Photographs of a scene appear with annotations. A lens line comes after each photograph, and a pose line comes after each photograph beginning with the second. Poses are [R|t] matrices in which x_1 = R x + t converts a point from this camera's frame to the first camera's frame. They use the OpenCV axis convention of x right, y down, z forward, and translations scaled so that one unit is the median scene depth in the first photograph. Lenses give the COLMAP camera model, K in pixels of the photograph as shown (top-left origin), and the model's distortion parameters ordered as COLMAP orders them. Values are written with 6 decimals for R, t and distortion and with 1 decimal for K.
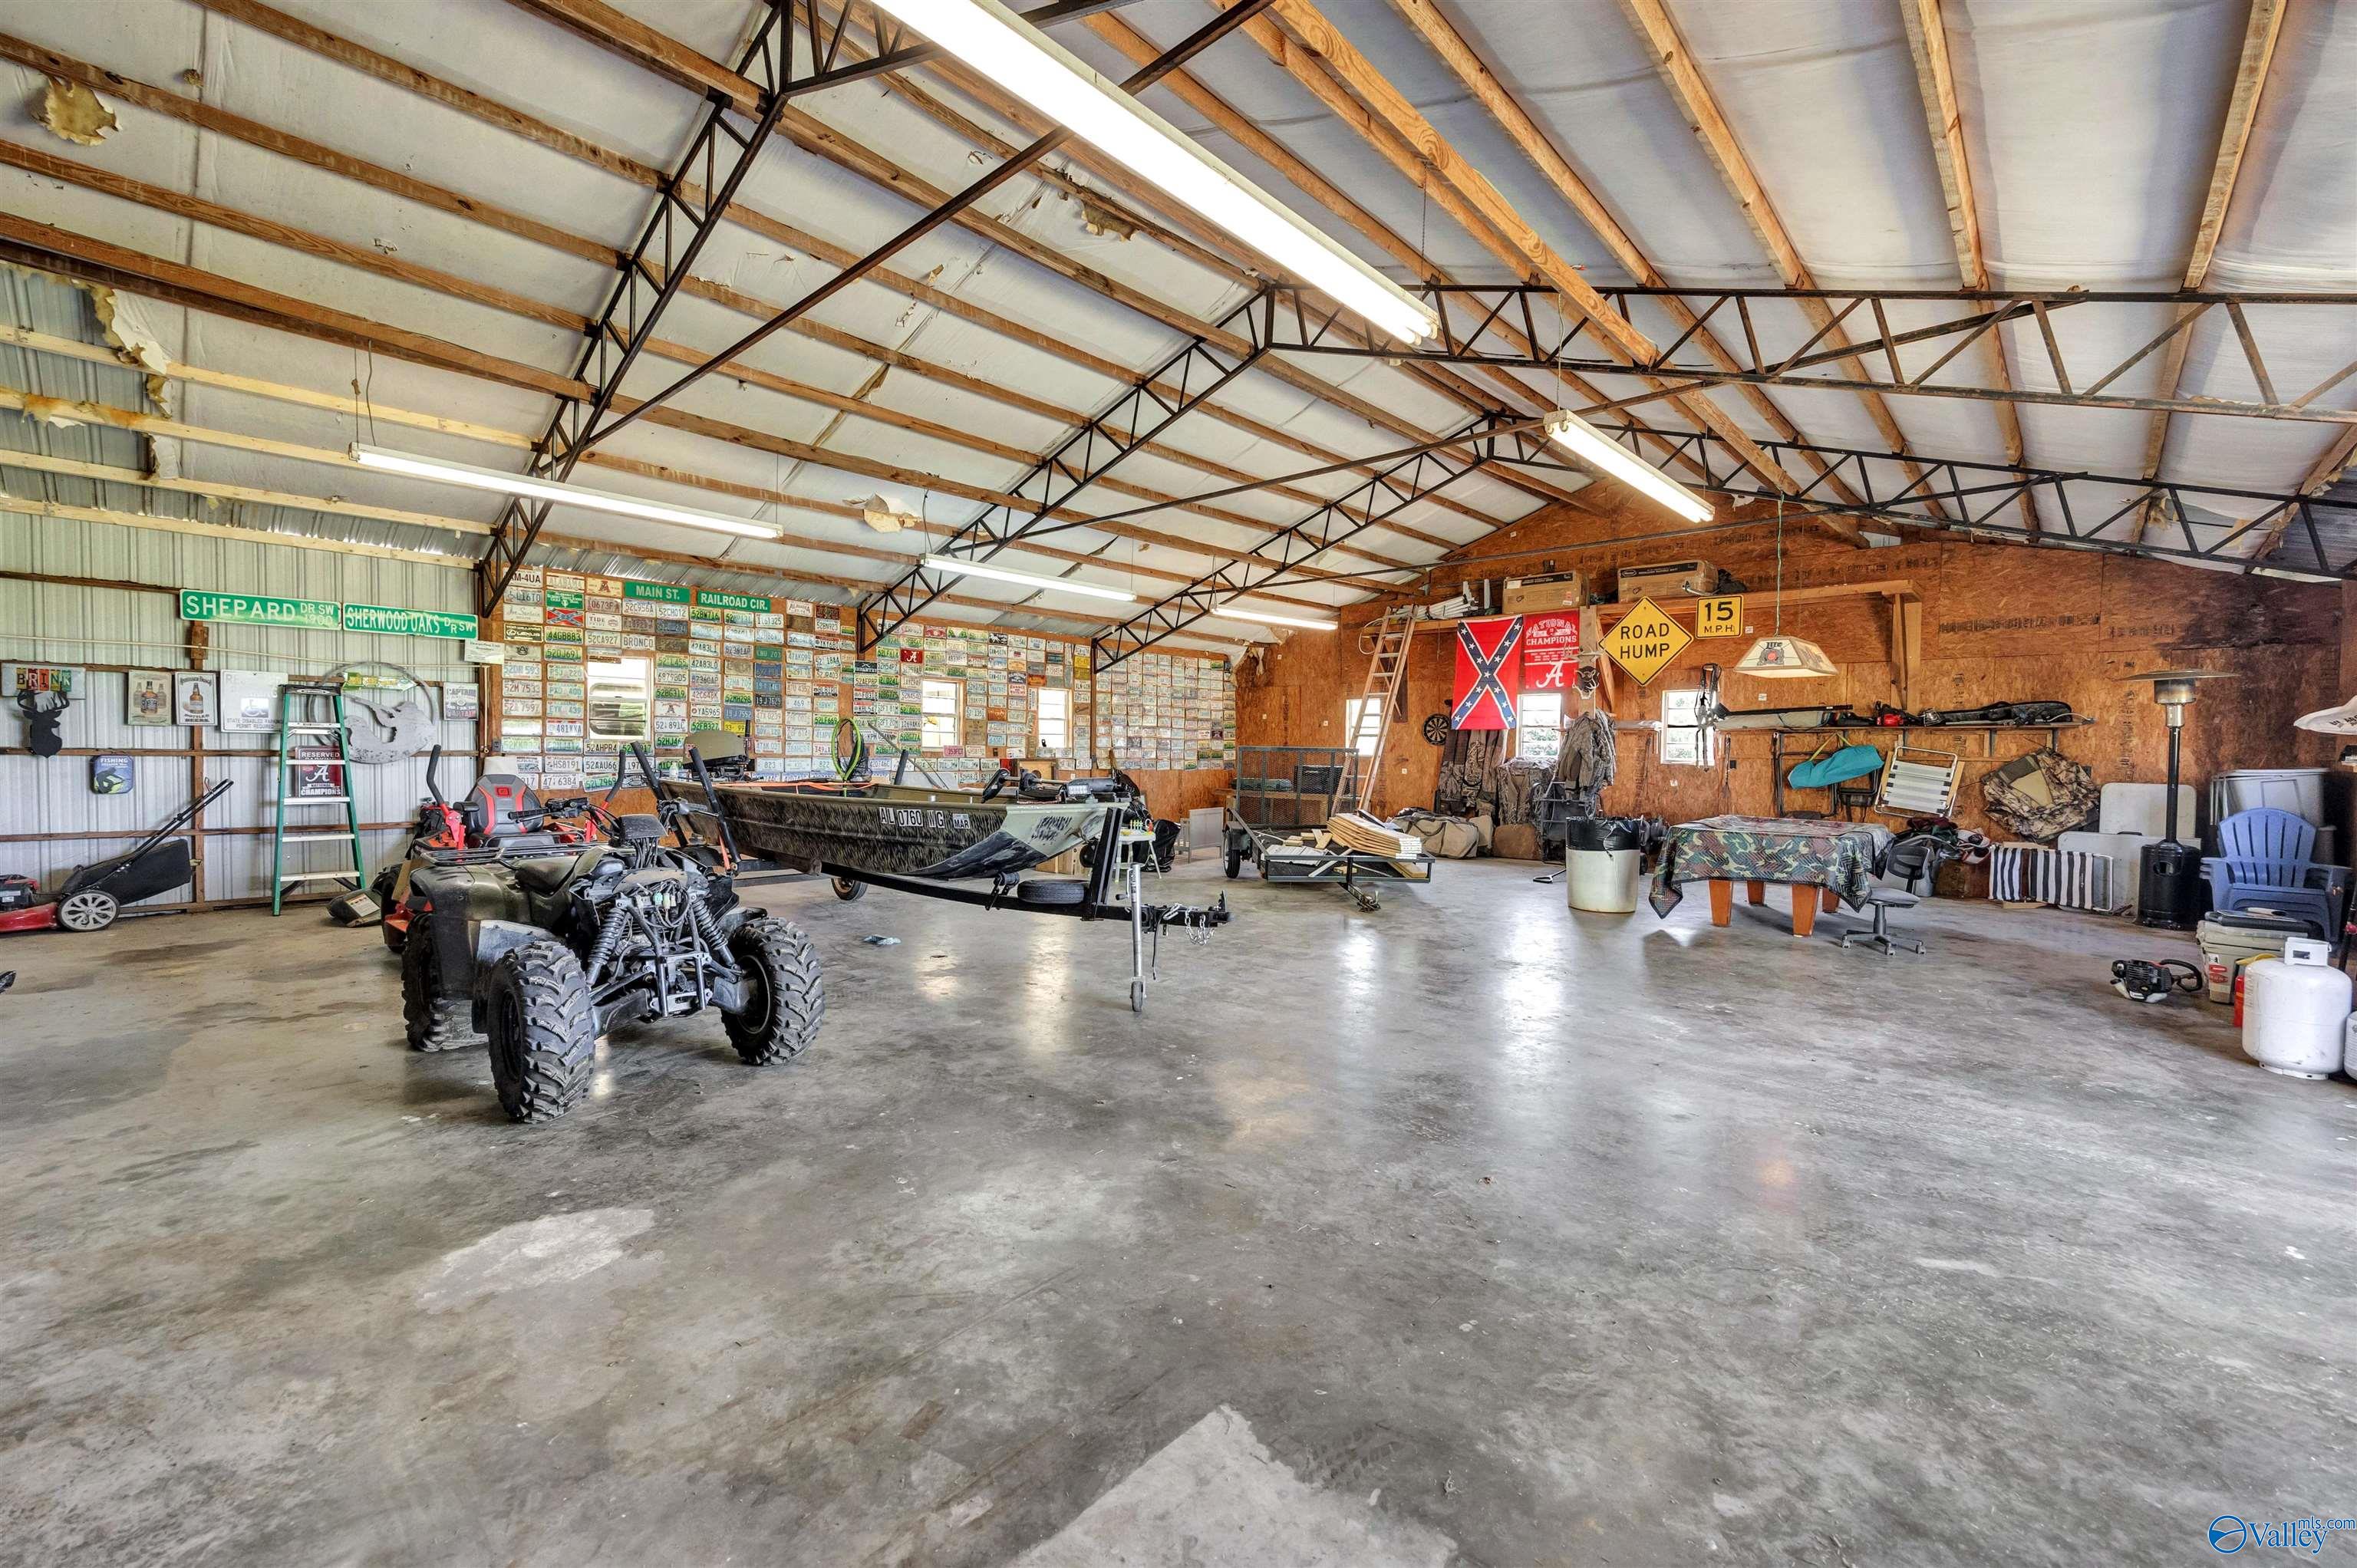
lens RADIAL K [[945.7, 0, 1184.2], [0, 945.7, 776.1], [0, 0, 1]] dist [0.012602, -0.001040]
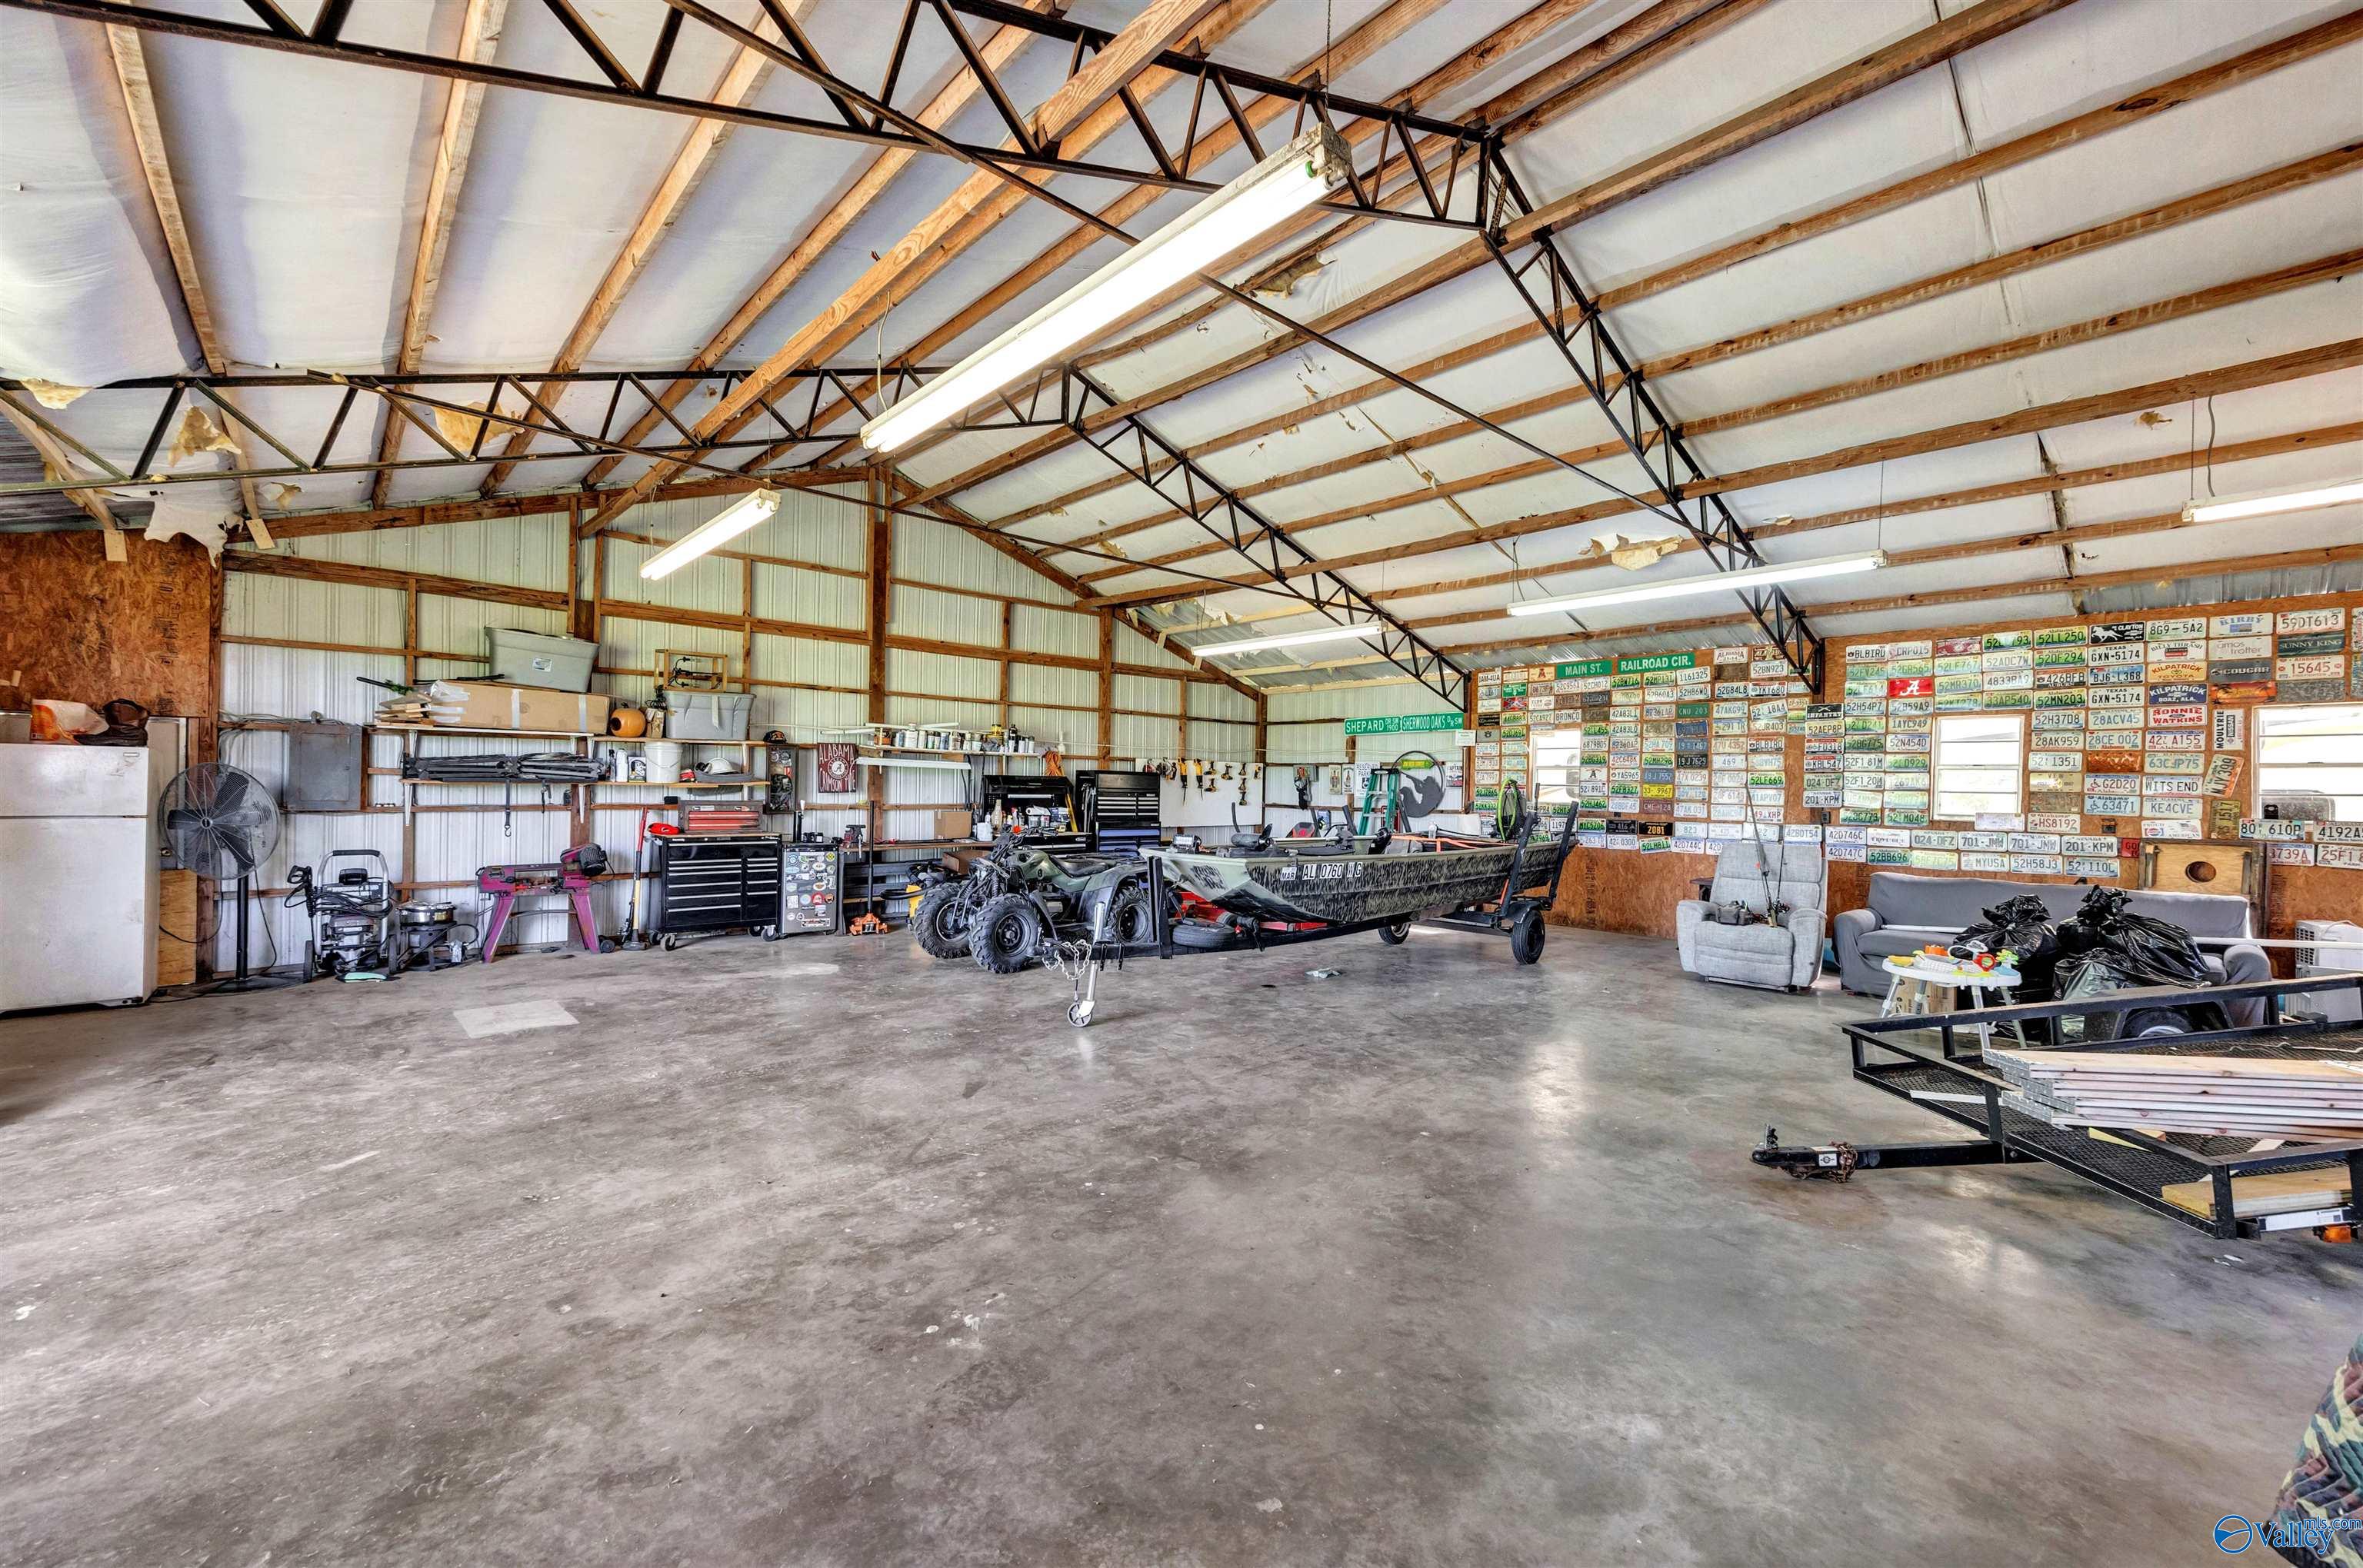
lens RADIAL K [[948.1, 0, 1186.1], [0, 948.1, 788.5], [0, 0, 1]] dist [0.012602, -0.001040]
pose [[-0.079215, -0.015454, -0.996738, 0.589913], [-0.045815, 0.998880, -0.011847, -0.020714], [0.995804, 0.044727, -0.079834, 0.642015]]
